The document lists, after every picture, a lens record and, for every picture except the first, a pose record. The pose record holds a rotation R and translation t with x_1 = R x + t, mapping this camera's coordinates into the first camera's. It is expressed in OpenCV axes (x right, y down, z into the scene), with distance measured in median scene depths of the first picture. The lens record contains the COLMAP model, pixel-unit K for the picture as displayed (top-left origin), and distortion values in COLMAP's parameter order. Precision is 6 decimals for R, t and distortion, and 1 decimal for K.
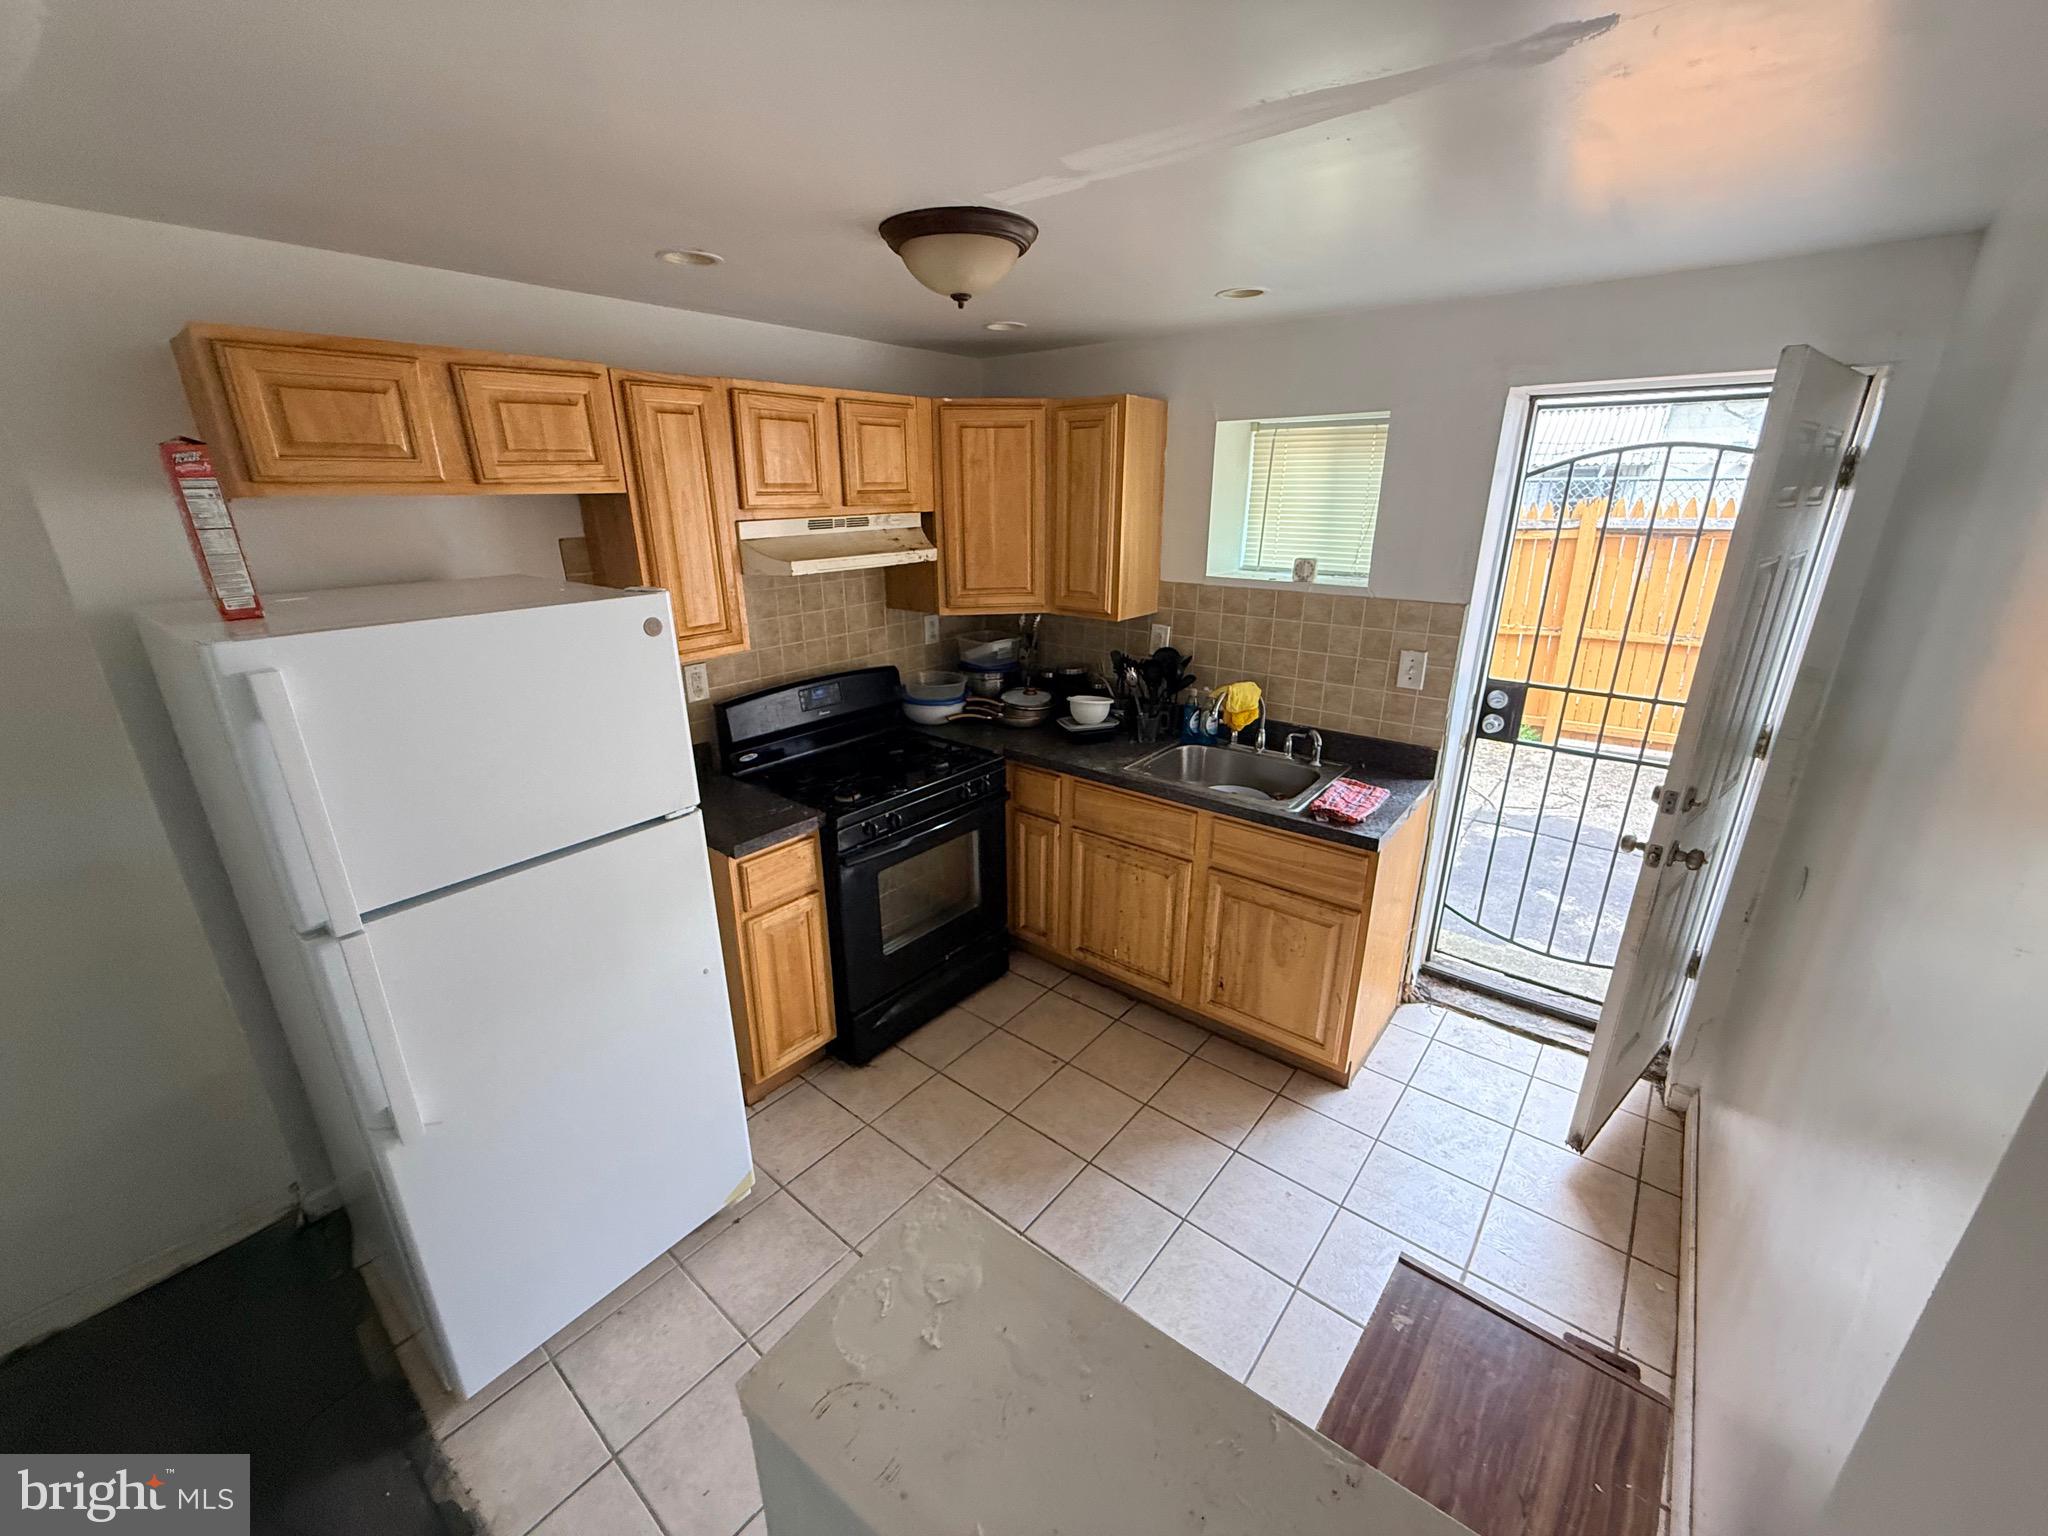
lens RADIAL K [[816.9, 0, 1014.9], [0, 816.9, 766.3], [0, 0, 1]] dist [0.000118, 0.000170]
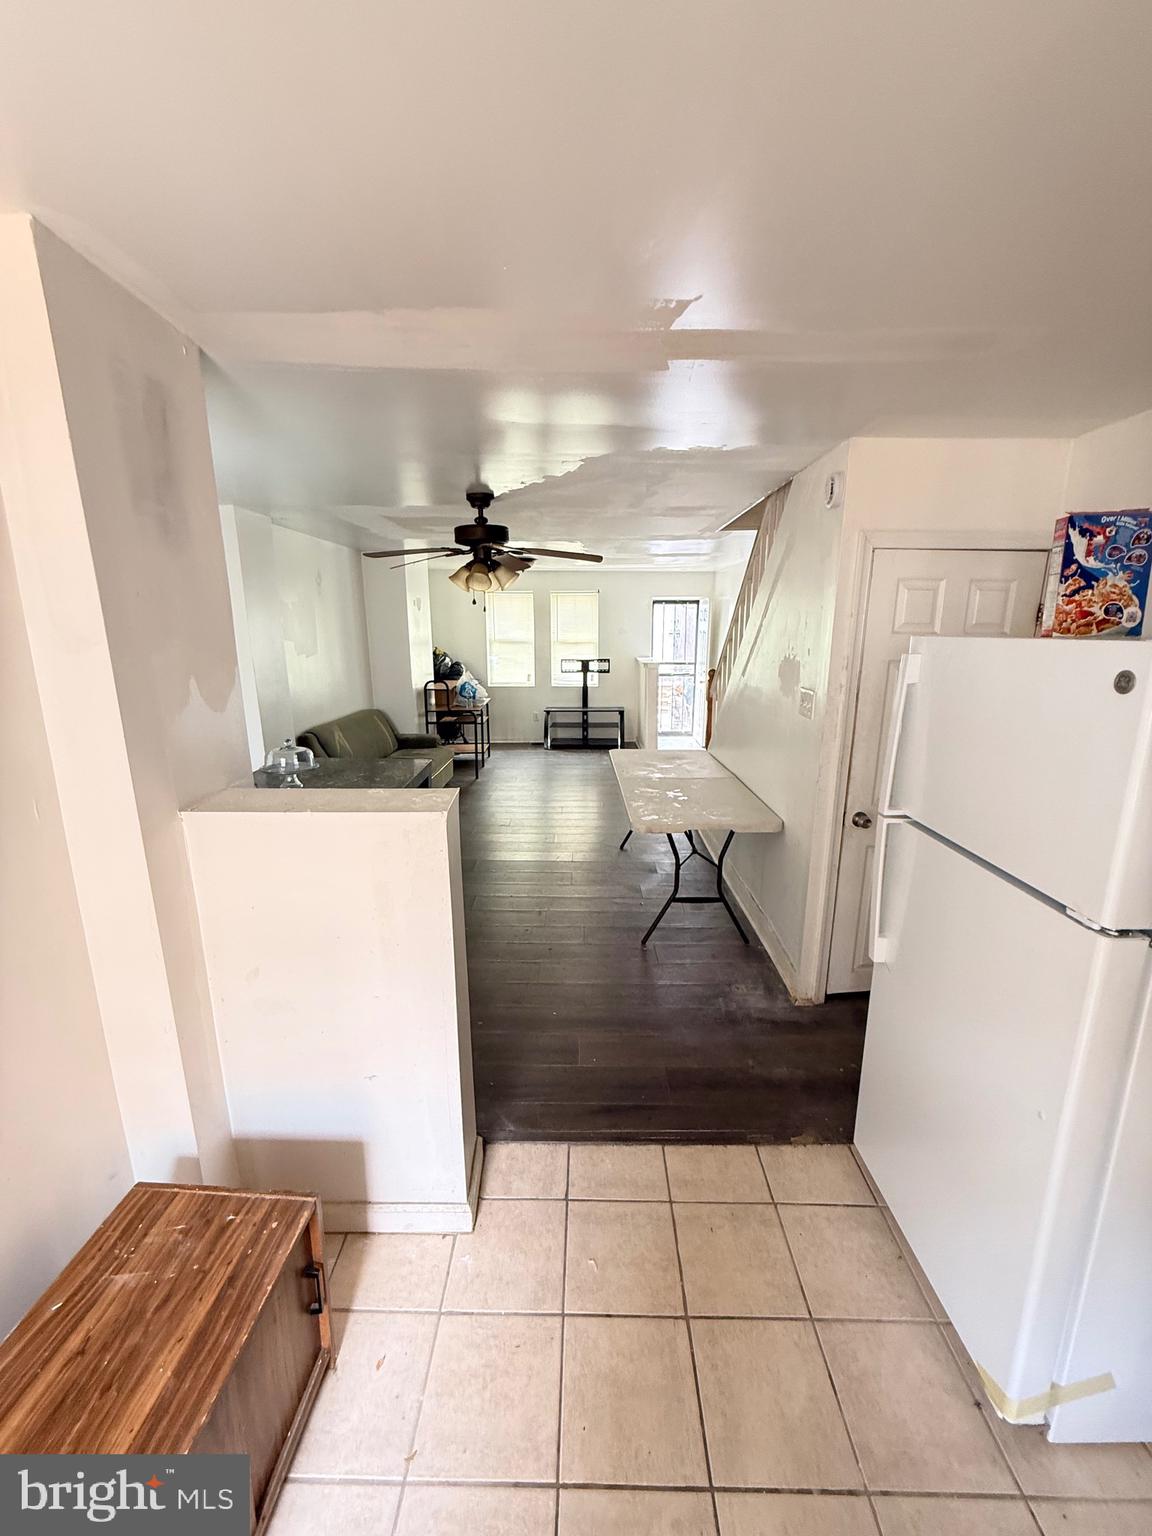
lens RADIAL K [[612.1, 0, 577.8], [0, 612.1, 762.1], [0, 0, 1]] dist [0.000056, 0.000384]
pose [[-0.779062, 0.143440, -0.610317, 0.212500], [-0.201100, 0.864864, 0.459967, -0.170301], [0.593819, 0.481077, -0.644937, 0.698082]]
